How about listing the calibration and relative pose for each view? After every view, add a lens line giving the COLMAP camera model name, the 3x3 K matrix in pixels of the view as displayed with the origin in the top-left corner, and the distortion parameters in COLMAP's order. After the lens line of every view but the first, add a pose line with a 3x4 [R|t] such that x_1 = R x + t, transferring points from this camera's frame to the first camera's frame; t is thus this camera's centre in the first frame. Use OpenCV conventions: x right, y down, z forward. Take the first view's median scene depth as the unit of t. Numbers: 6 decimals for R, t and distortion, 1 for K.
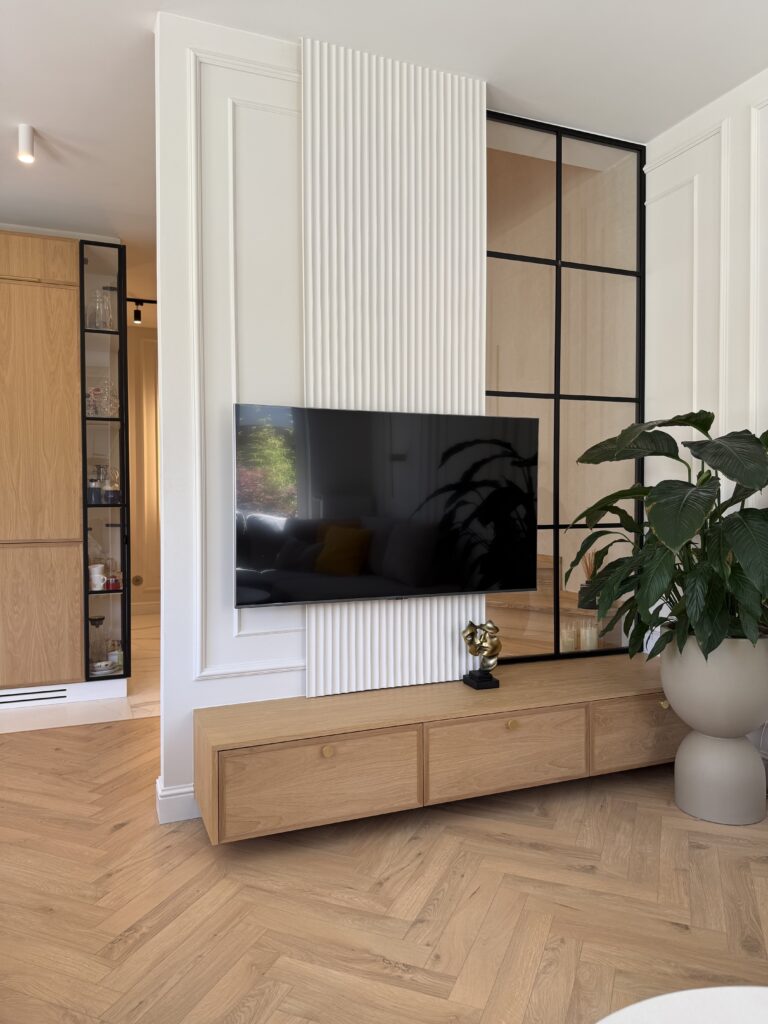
lens RADIAL K [[714.8, 0, 378.3], [0, 714.8, 514.8], [0, 0, 1]] dist [0.066151, -0.103902]
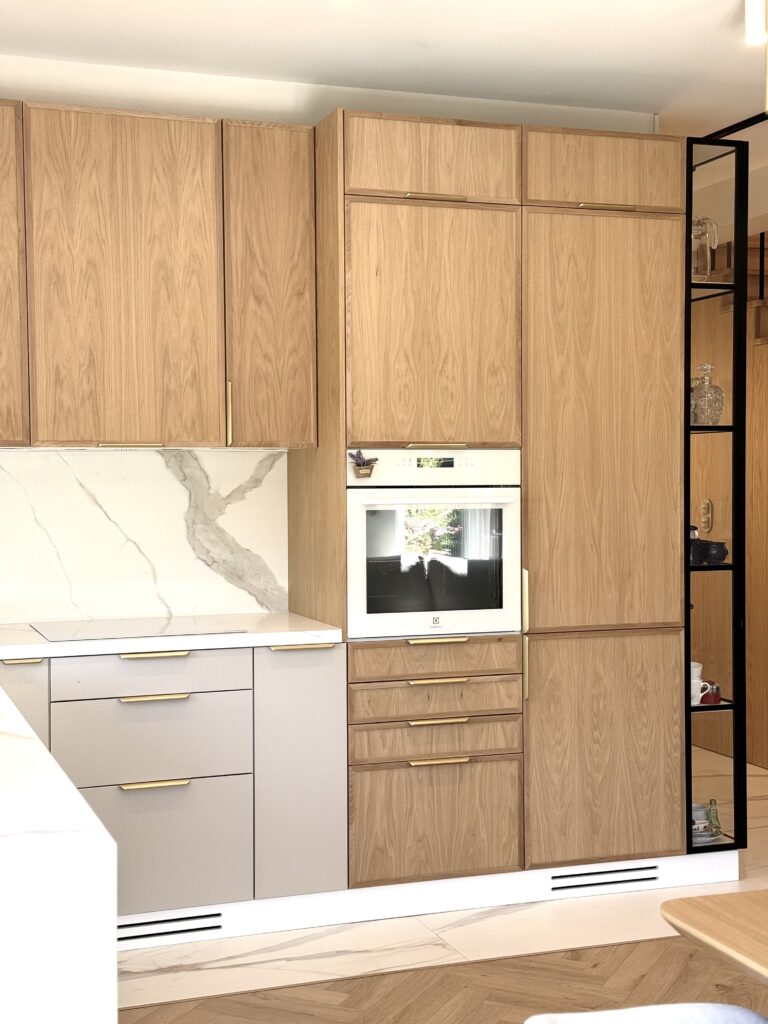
lens RADIAL K [[1430.1, 0, 386.4], [0, 1430.1, 515.3], [0, 0, 1]] dist [0.179802, -0.296064]
pose [[0.999033, -0.001047, -0.043961, -0.633354], [0.001344, 0.999976, 0.006729, -0.069705], [0.043953, -0.006781, 0.999011, -0.256757]]
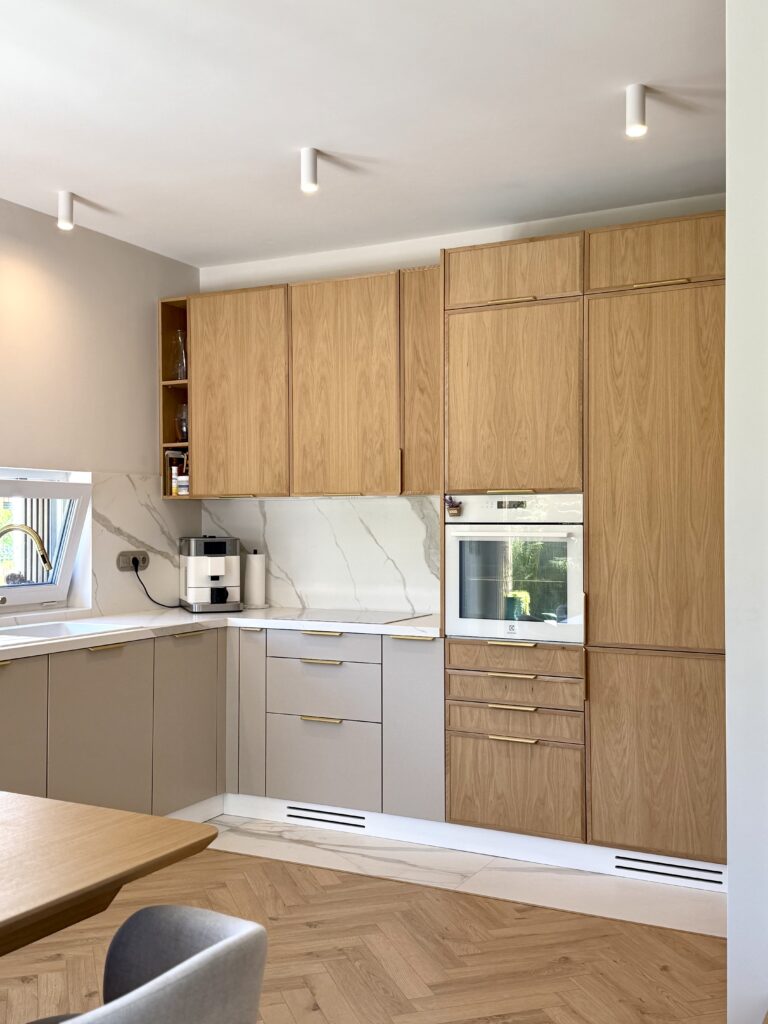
lens RADIAL K [[1079.1, 0, 384.0], [0, 1079.1, 512.0], [0, 0, 1]] dist [0.196897, -0.419434]
pose [[0.641297, -0.003156, -0.767286, 0.164445], [-0.017370, 0.999676, -0.018630, -0.073804], [0.767096, 0.025275, 0.641034, 0.089479]]
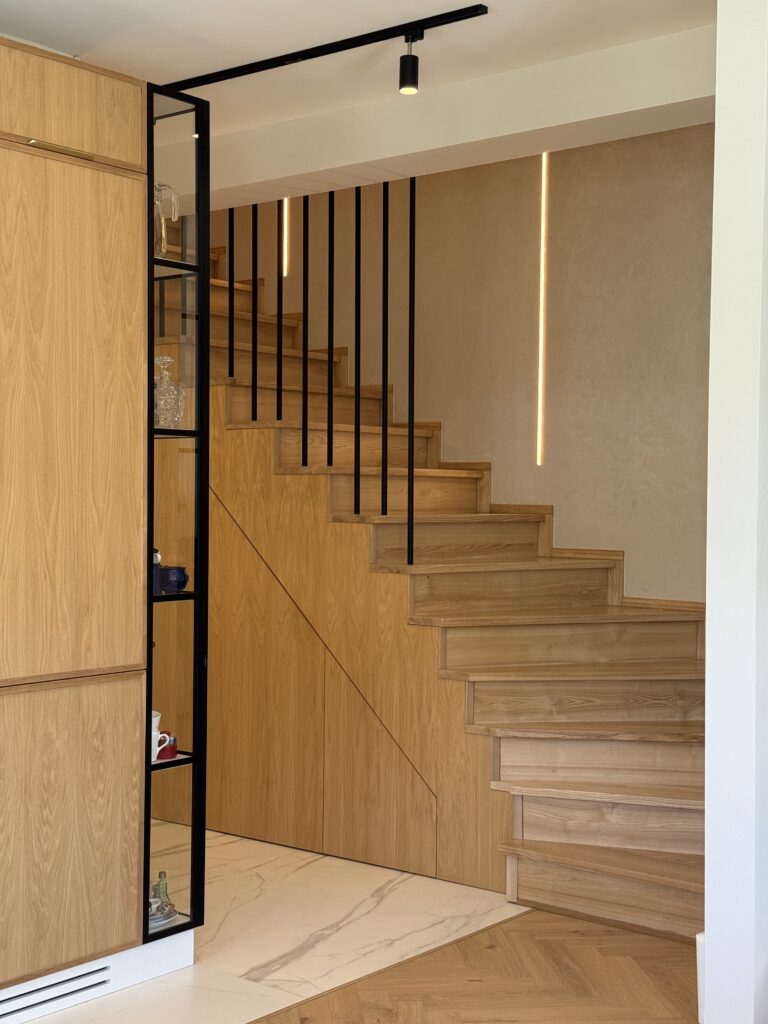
lens RADIAL K [[1430.1, 0, 386.4], [0, 1430.1, 515.3], [0, 0, 1]] dist [0.179802, -0.296064]
pose [[0.878102, 0.004339, 0.478454, -0.779344], [-0.000523, 0.999967, -0.008108, -0.067021], [-0.478474, 0.006869, 0.878075, 0.014197]]
